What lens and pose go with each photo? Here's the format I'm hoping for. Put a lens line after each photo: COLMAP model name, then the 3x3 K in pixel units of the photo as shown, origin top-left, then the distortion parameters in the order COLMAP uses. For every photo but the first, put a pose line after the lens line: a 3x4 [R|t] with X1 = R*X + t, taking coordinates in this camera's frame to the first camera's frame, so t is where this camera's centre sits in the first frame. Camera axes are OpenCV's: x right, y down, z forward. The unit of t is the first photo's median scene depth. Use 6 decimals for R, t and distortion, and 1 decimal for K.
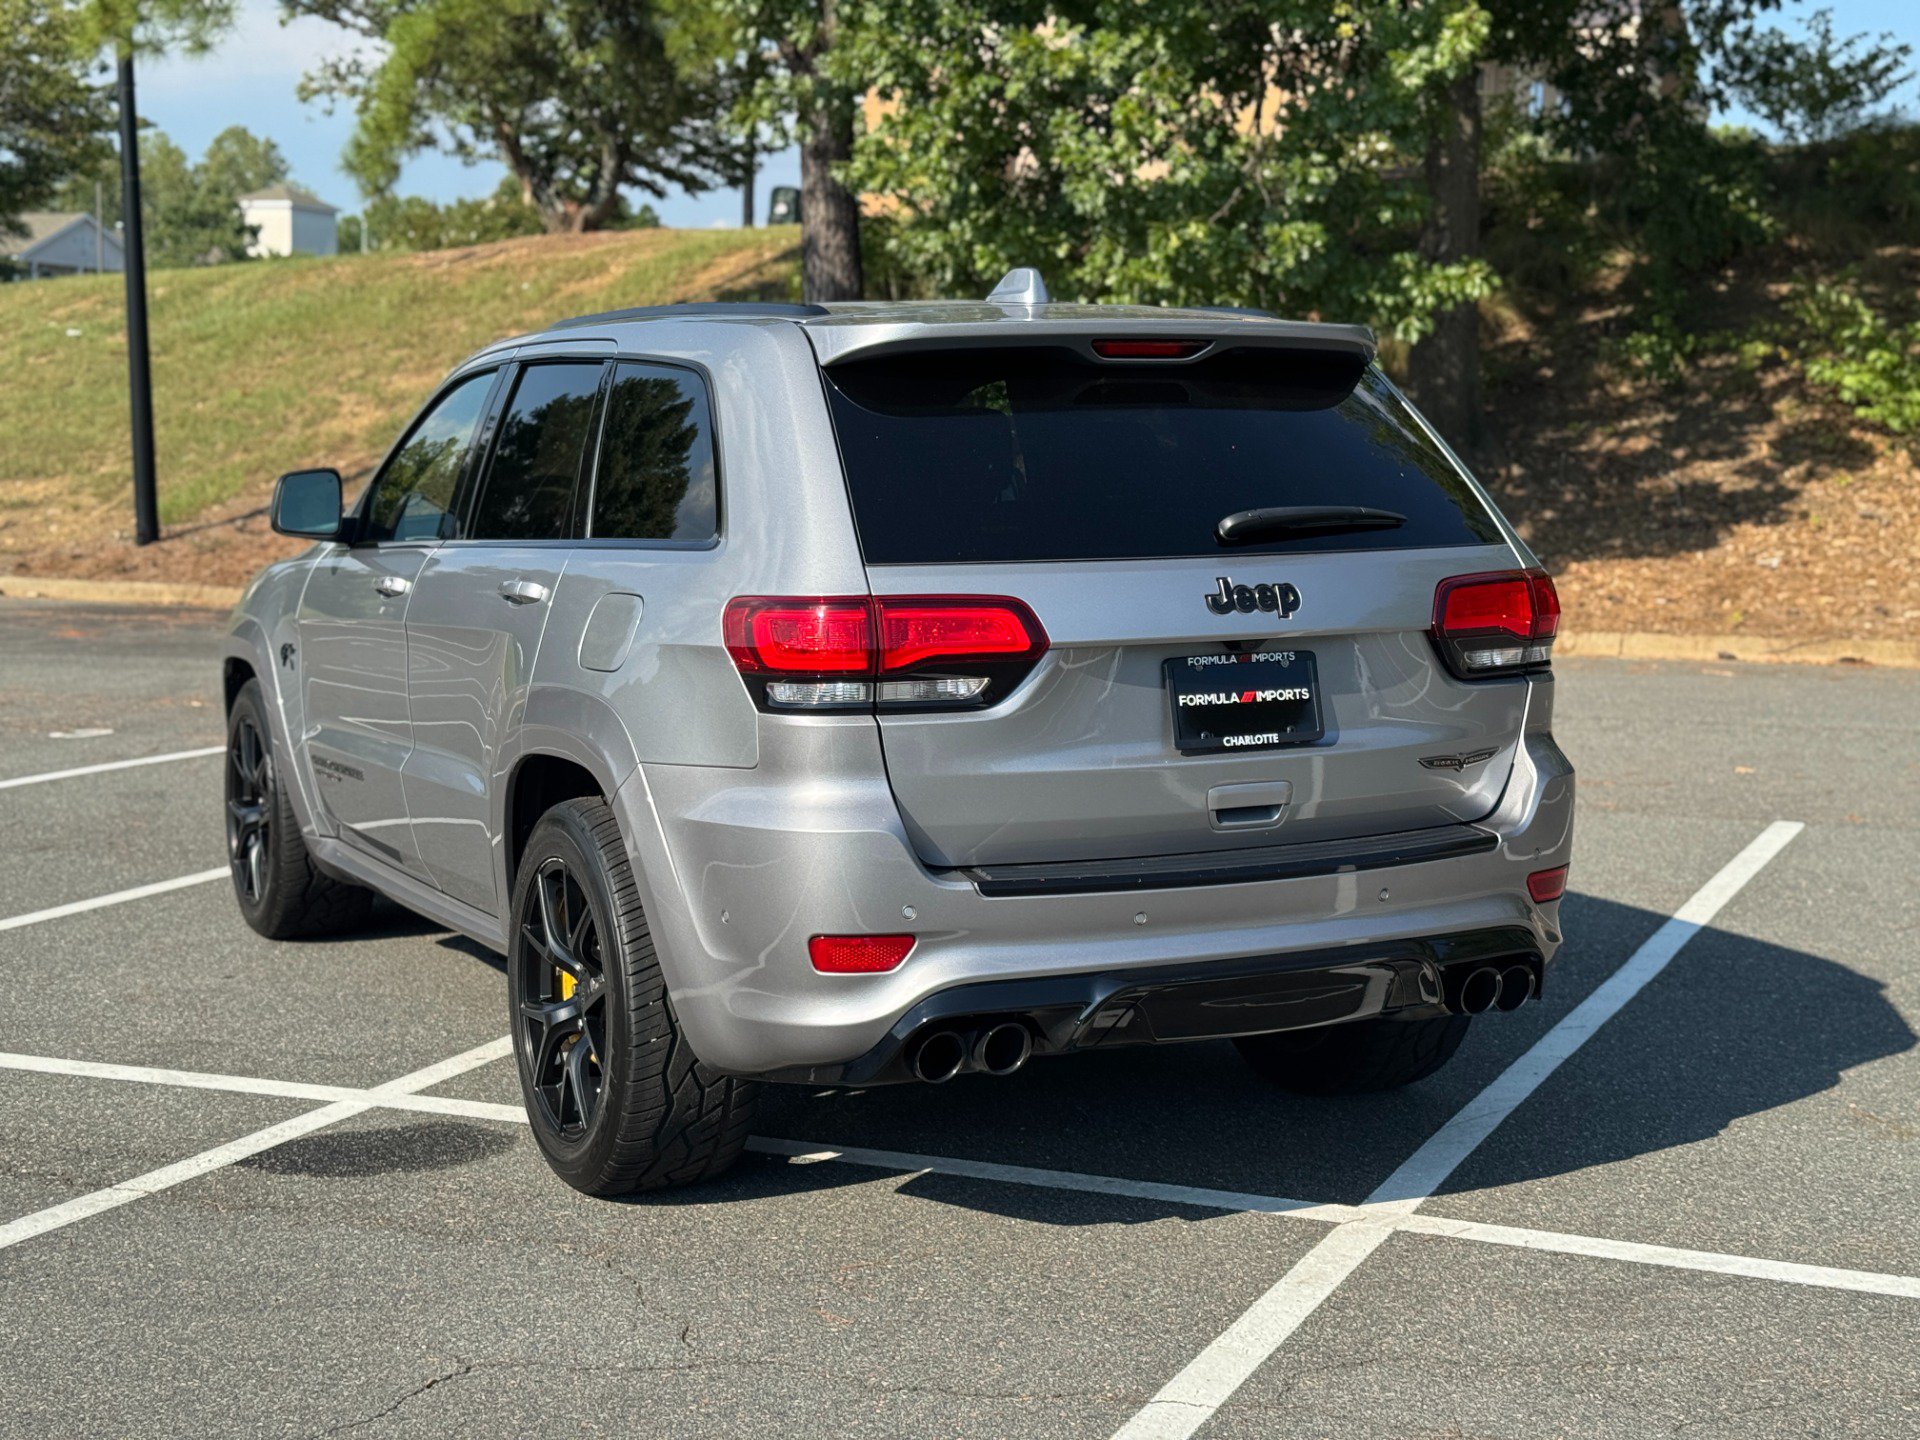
lens RADIAL K [[2694.7, 0, 968.4], [0, 2694.7, 712.9], [0, 0, 1]] dist [0.135241, 0.000000]
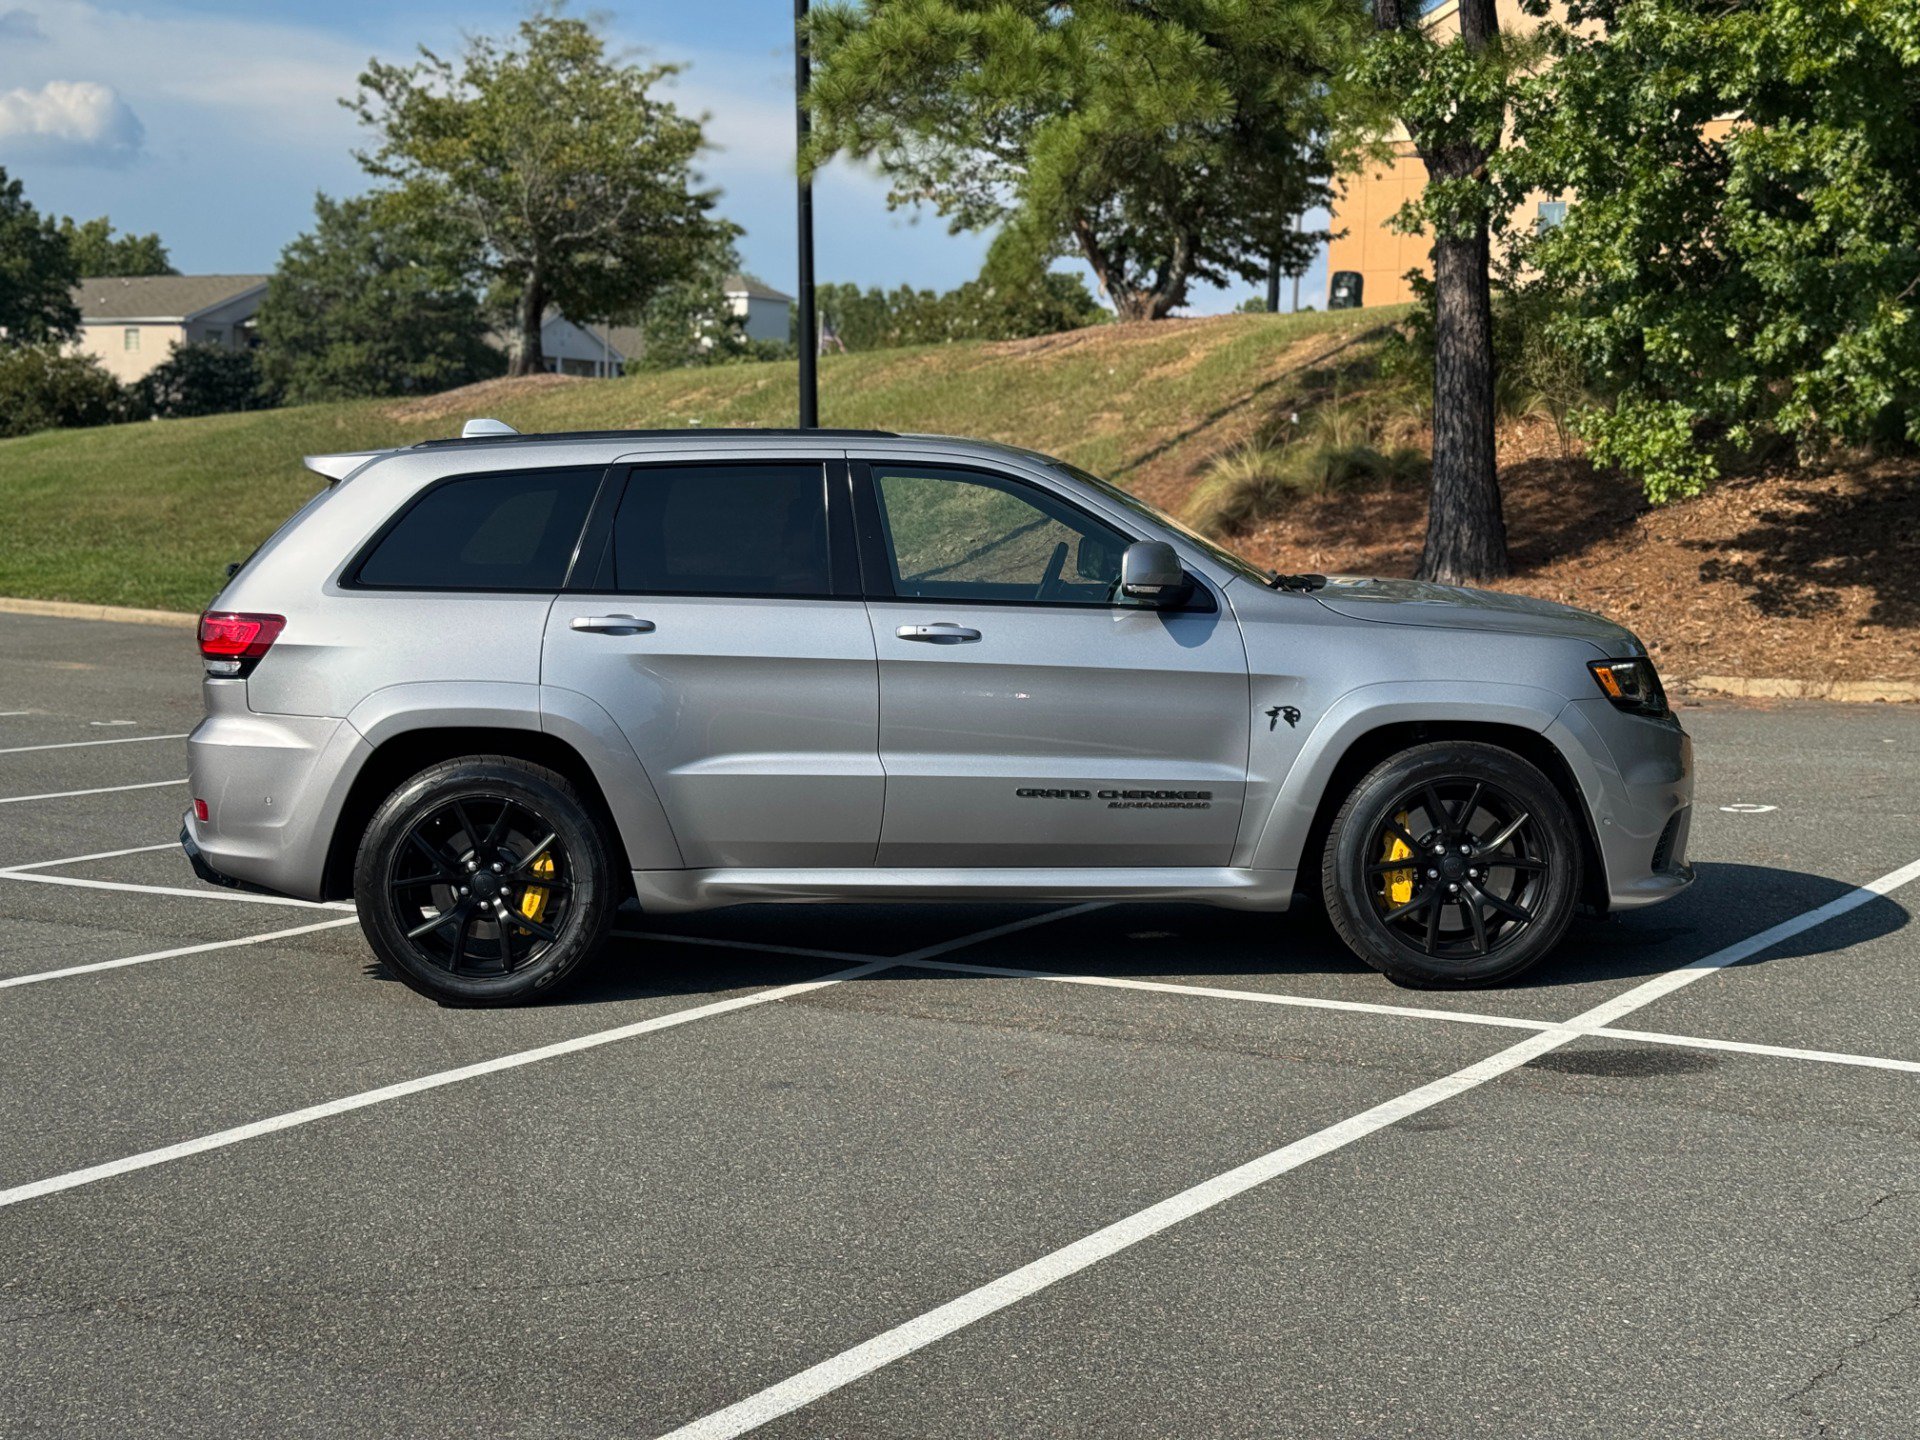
lens RADIAL K [[2694.7, 0, 956.6], [0, 2694.7, 720.7], [0, 0, 1]] dist [0.135241, 0.000000]
pose [[0.988522, 0.008324, -0.150848, -0.128696], [-0.012051, 0.999644, -0.023813, 0.012982], [0.150596, 0.025357, 0.988270, -0.118416]]
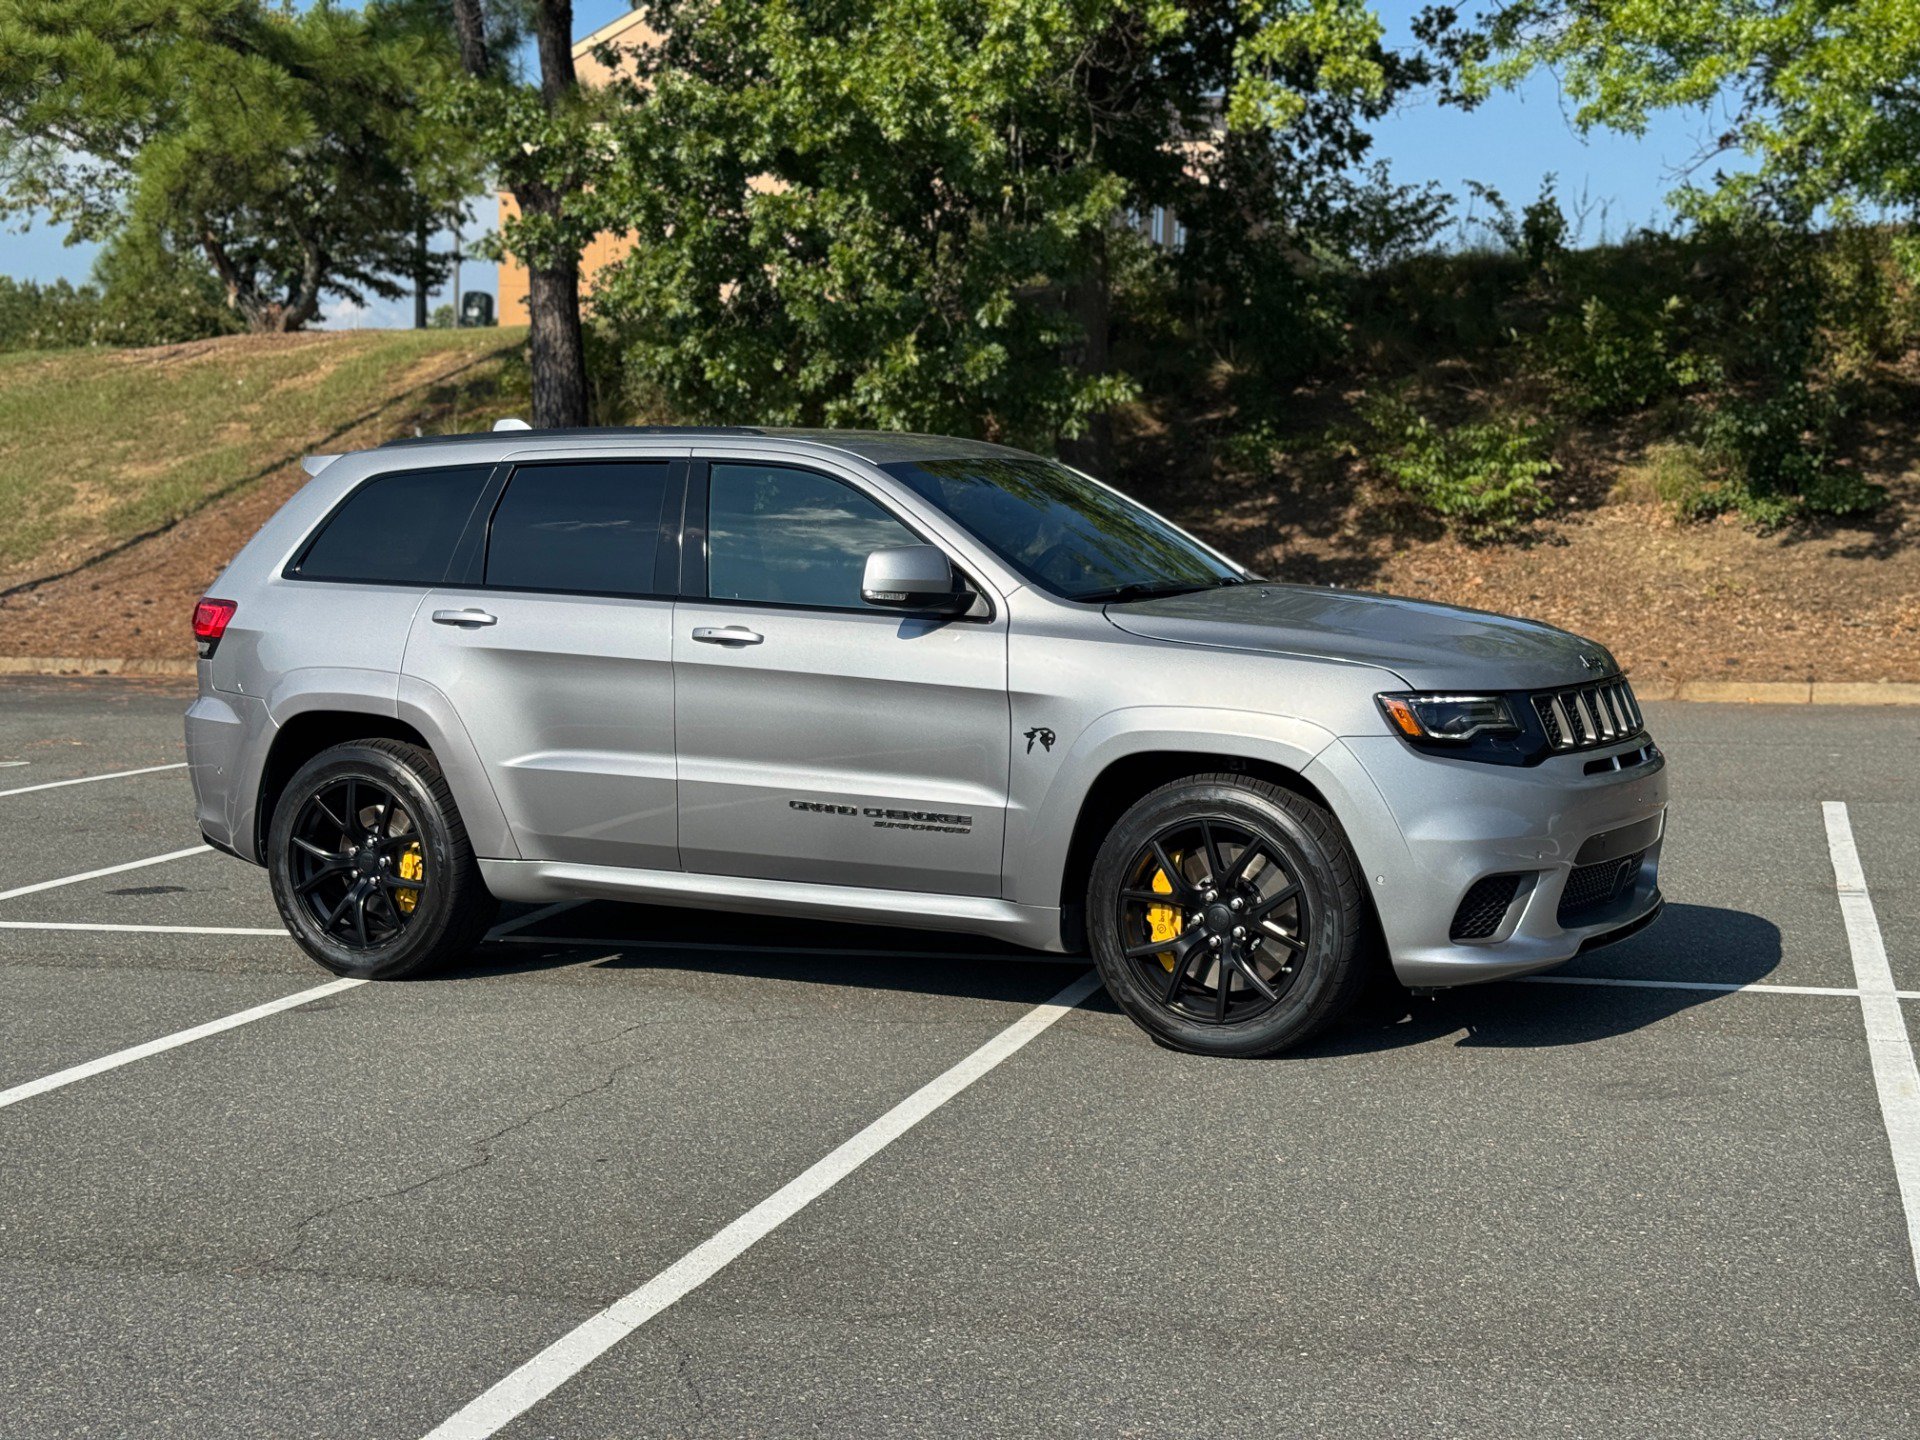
lens RADIAL K [[2694.7, 0, 966.8], [0, 2694.7, 711.4], [0, 0, 1]] dist [0.135241, 0.000000]
pose [[0.989586, -0.015901, 0.143061, -0.070443], [0.020362, 0.999349, -0.029772, 0.025515], [-0.142495, 0.032375, 0.989266, -0.236507]]
